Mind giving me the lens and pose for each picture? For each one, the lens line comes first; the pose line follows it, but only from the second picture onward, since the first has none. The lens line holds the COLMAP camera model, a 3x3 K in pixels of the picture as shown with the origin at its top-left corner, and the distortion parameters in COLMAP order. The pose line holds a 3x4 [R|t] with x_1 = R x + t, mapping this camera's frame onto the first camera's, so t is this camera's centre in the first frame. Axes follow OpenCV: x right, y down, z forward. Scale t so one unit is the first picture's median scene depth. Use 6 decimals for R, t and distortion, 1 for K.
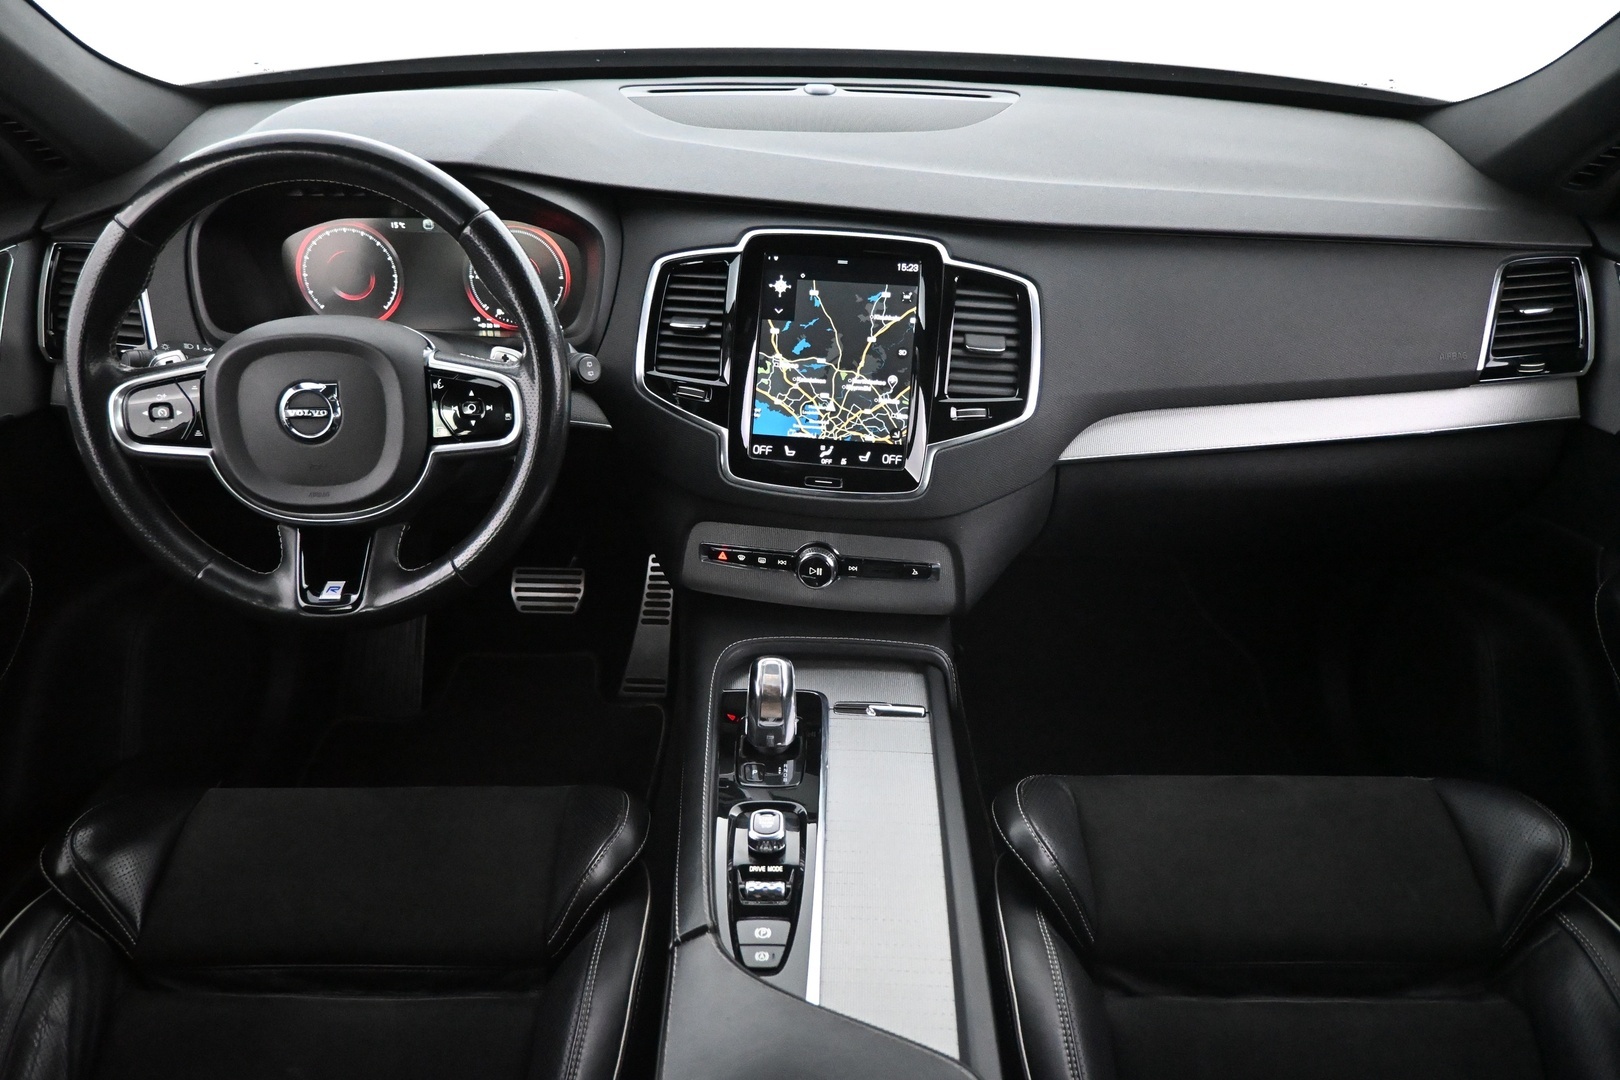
lens RADIAL K [[1094.7, 0, 792.1], [0, 1094.7, 541.9], [0, 0, 1]] dist [0.002085, -0.001992]
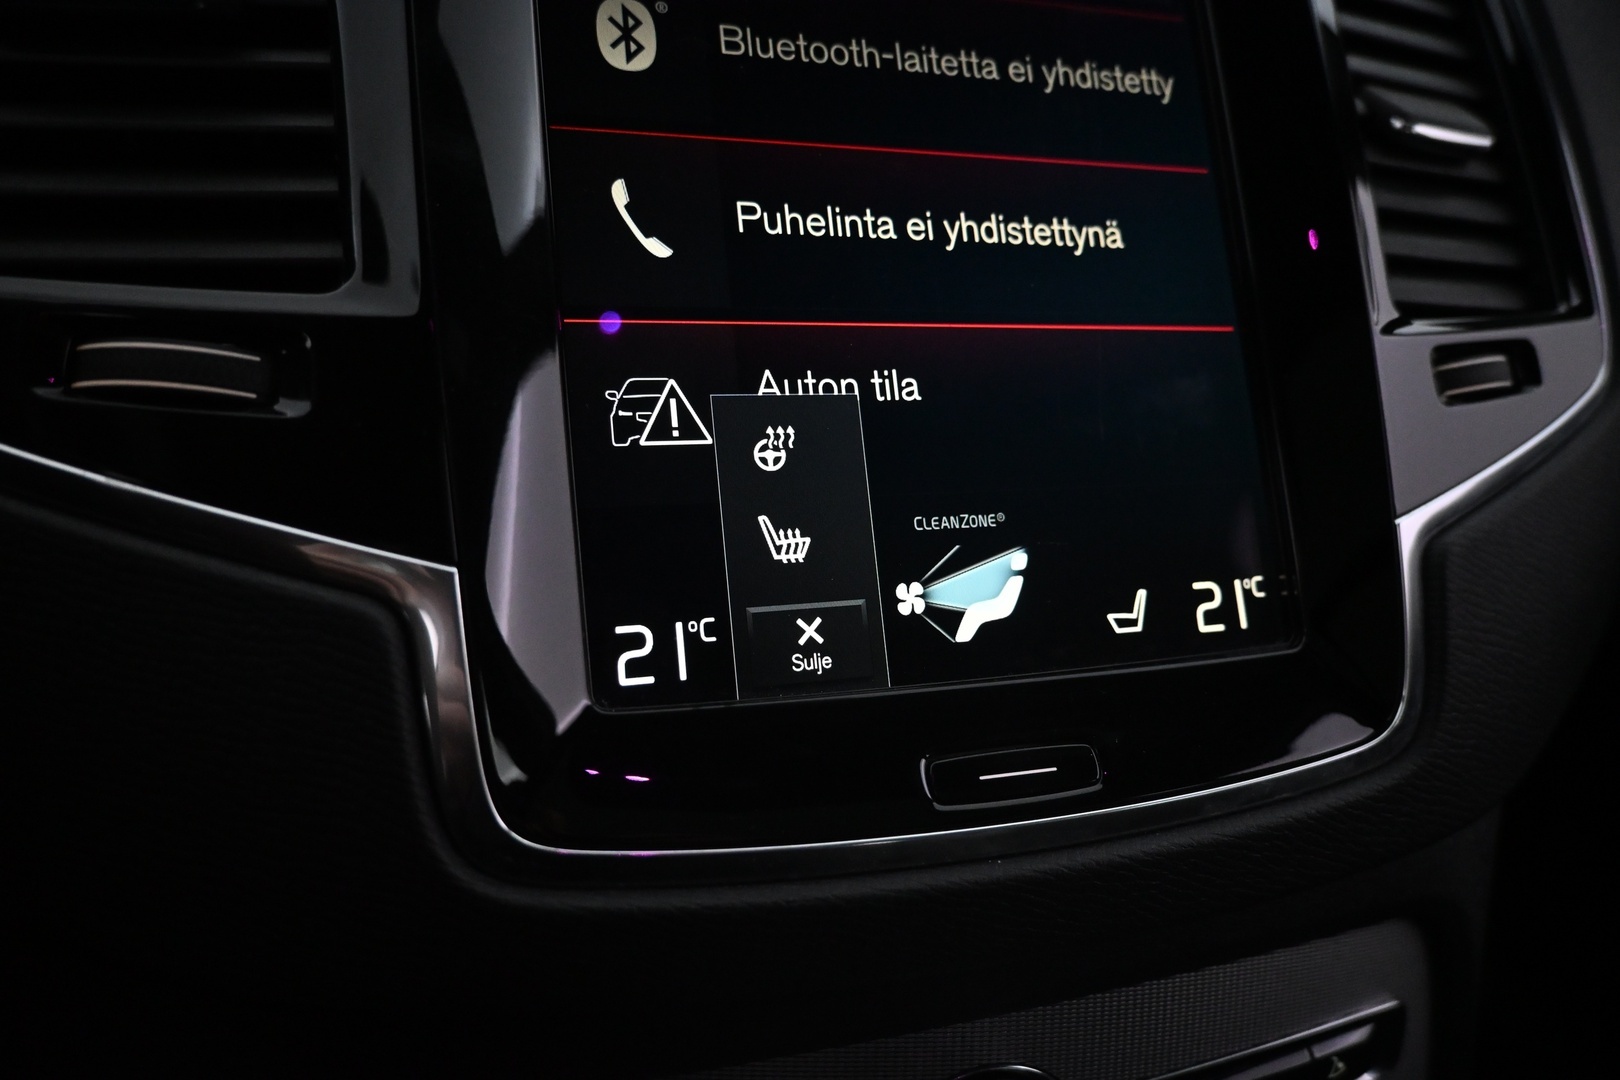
lens RADIAL K [[1094.7, 0, 805.4], [0, 1094.7, 538.7], [0, 0, 1]] dist [0.002085, -0.001992]
pose [[0.901348, -0.114927, 0.417569, -0.078429], [0.168589, 0.981208, -0.093853, -0.082322], [-0.398936, 0.154992, 0.903785, 0.824568]]
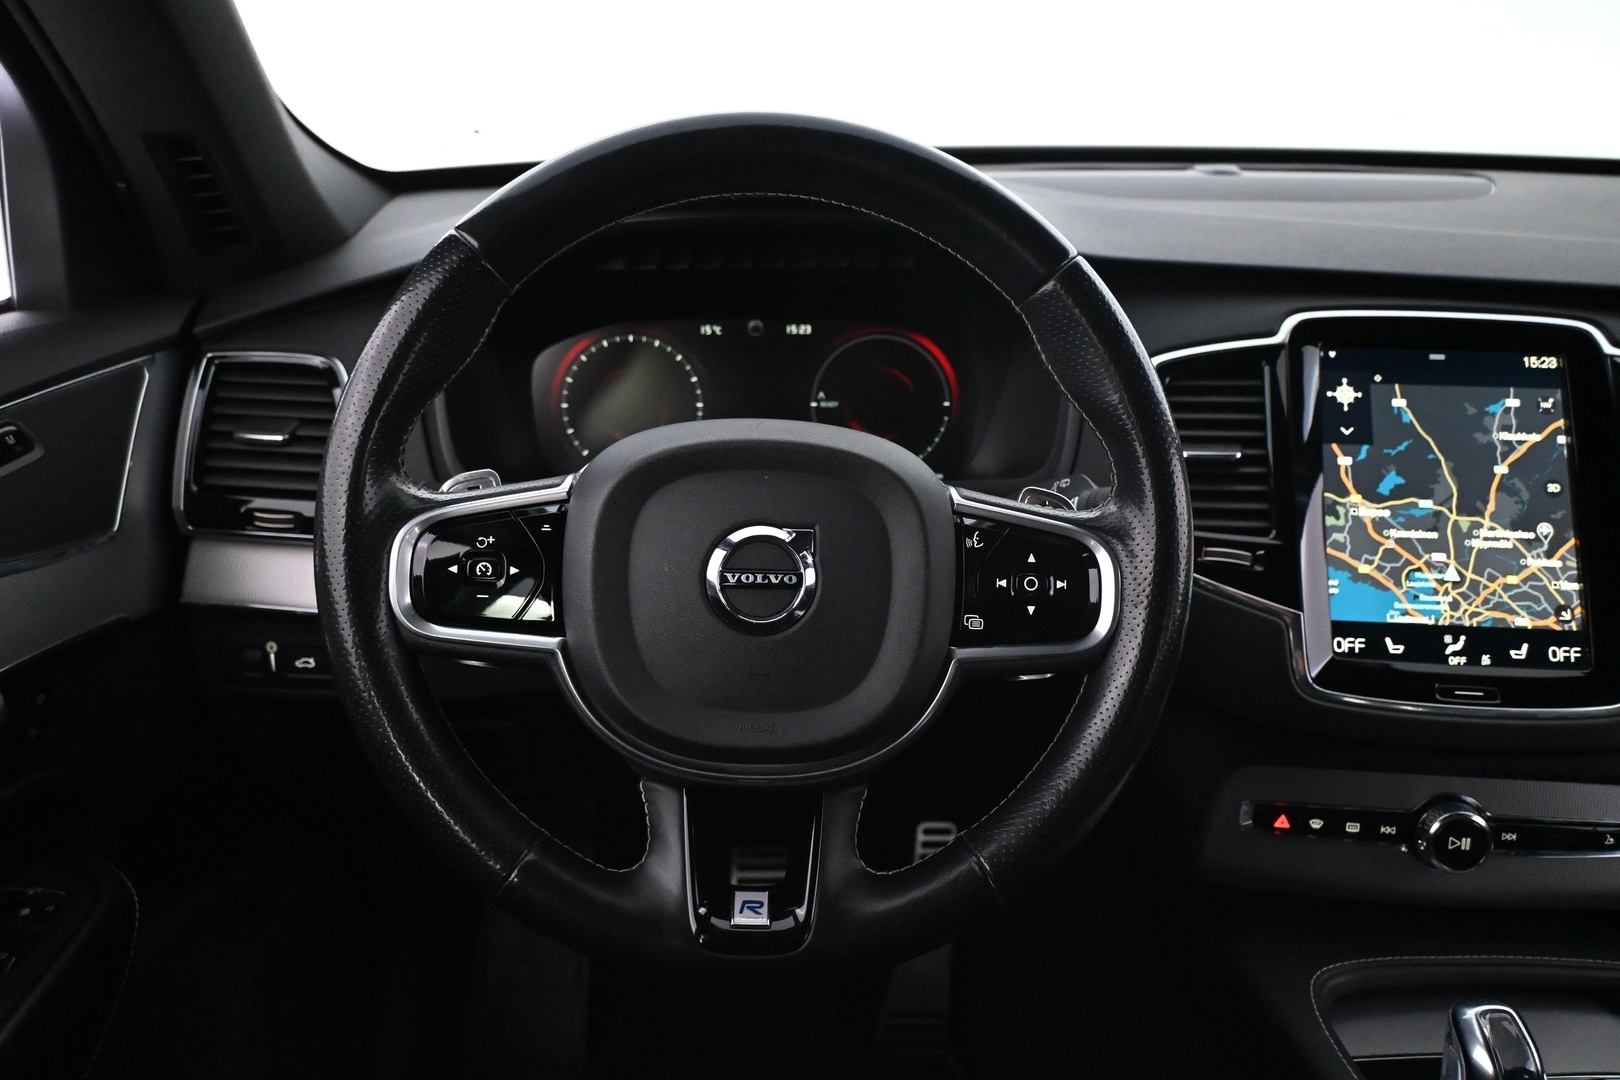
lens RADIAL K [[1232.8, 0, 825.3], [0, 1232.8, 530.9], [0, 0, 1]] dist [-0.013518, 0.008593]
pose [[0.999105, -0.020598, 0.036937, -0.350085], [0.028094, 0.976077, -0.215603, -0.005248], [-0.031612, 0.216448, 0.975782, 0.315112]]
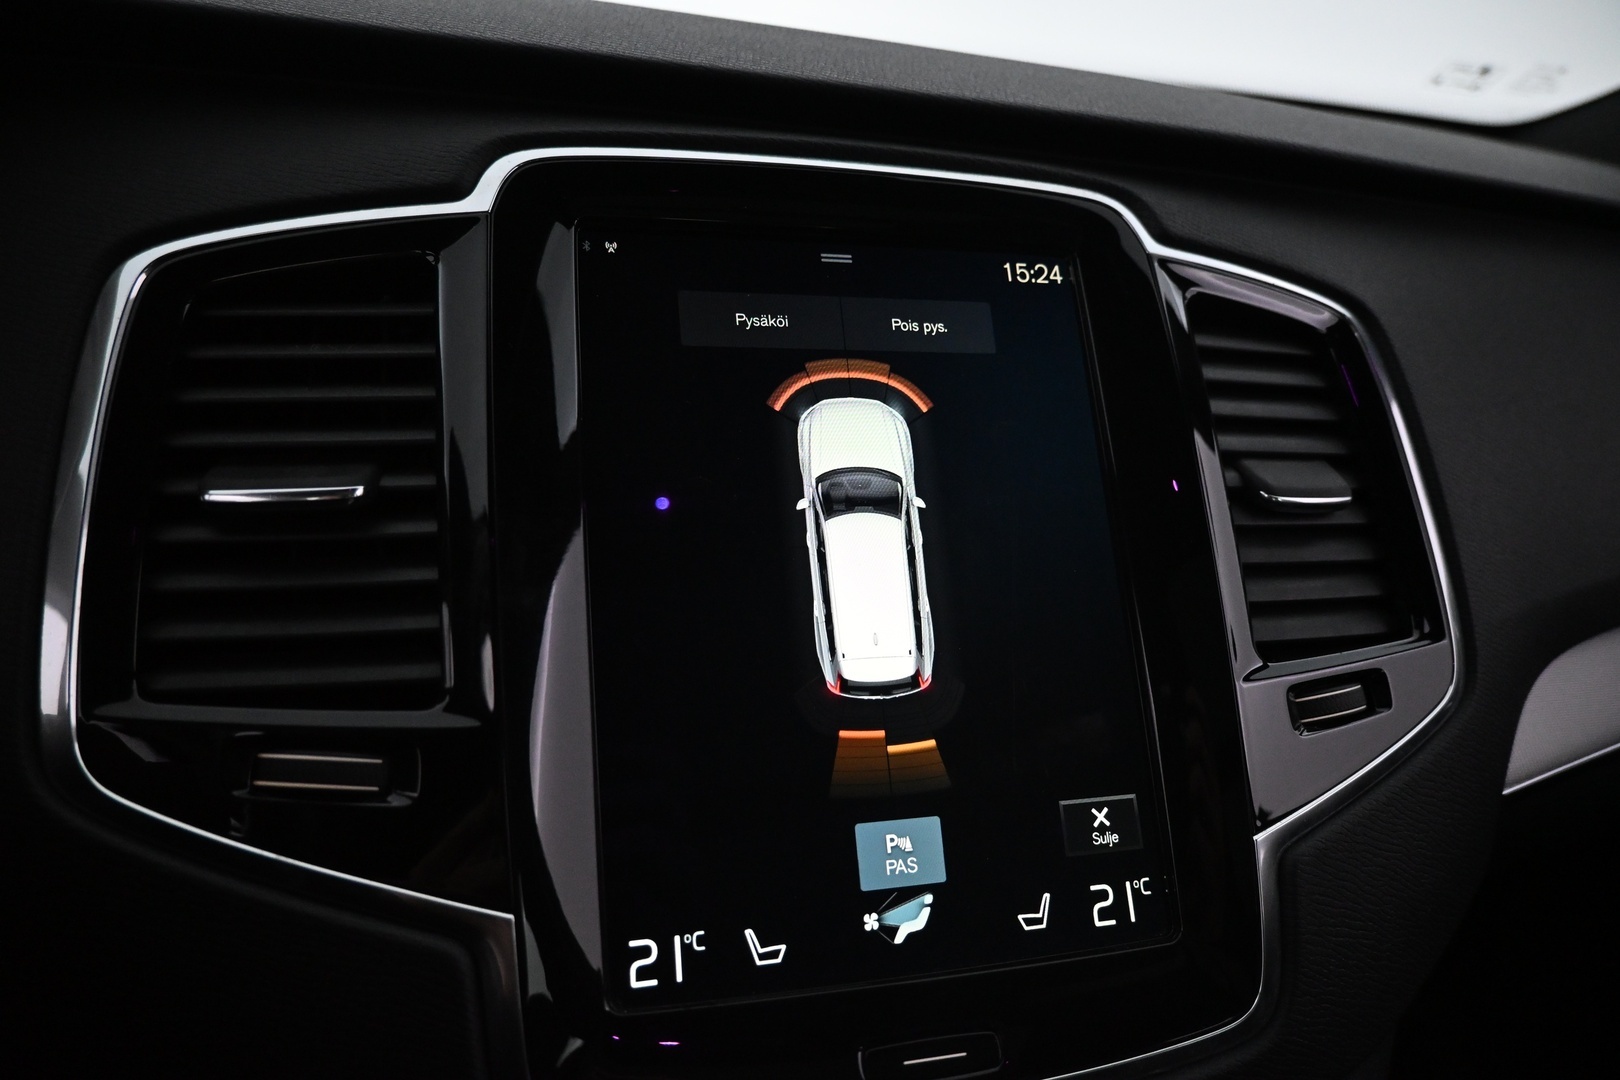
lens RADIAL K [[1094.7, 0, 811.7], [0, 1094.7, 539.0], [0, 0, 1]] dist [0.002085, -0.001992]
pose [[0.922681, -0.077631, 0.377668, -0.080367], [0.157991, 0.969634, -0.186678, -0.125486], [-0.351708, 0.231913, 0.906928, 0.746821]]
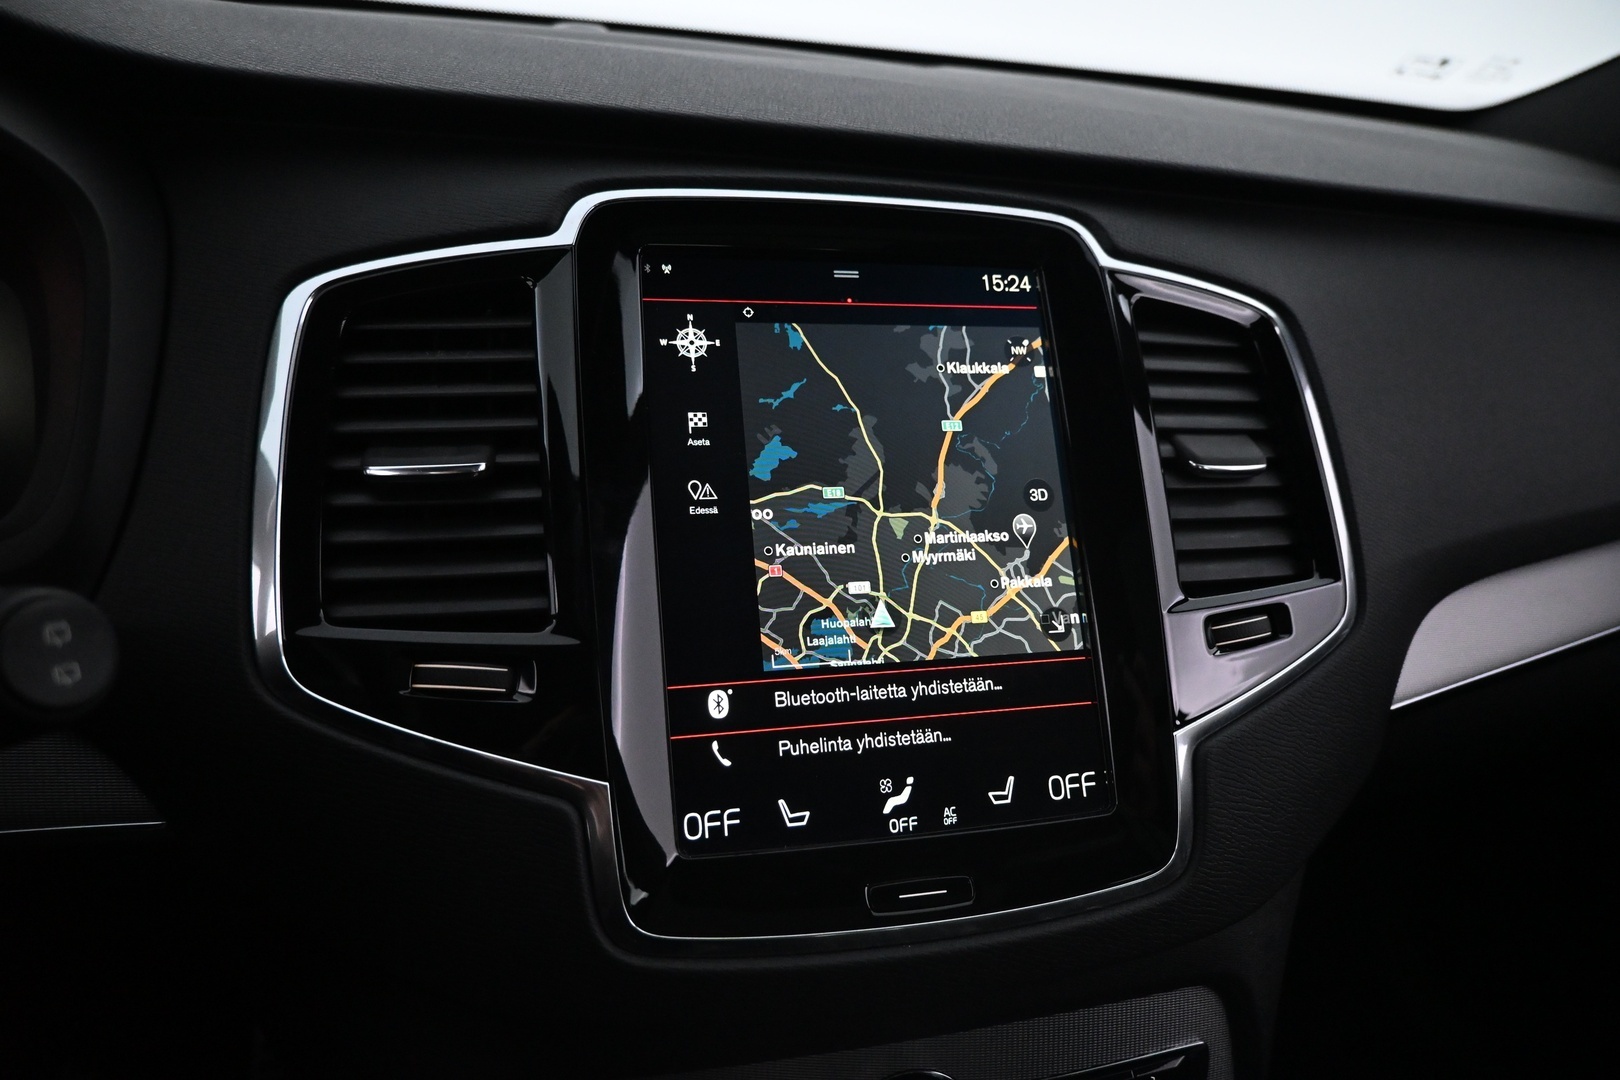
lens RADIAL K [[1094.7, 0, 812.4], [0, 1094.7, 535.8], [0, 0, 1]] dist [0.002085, -0.001992]
pose [[0.924604, -0.094677, 0.368976, -0.111253], [0.160221, 0.975431, -0.151204, -0.113878], [-0.345595, 0.198921, 0.917057, 0.679101]]
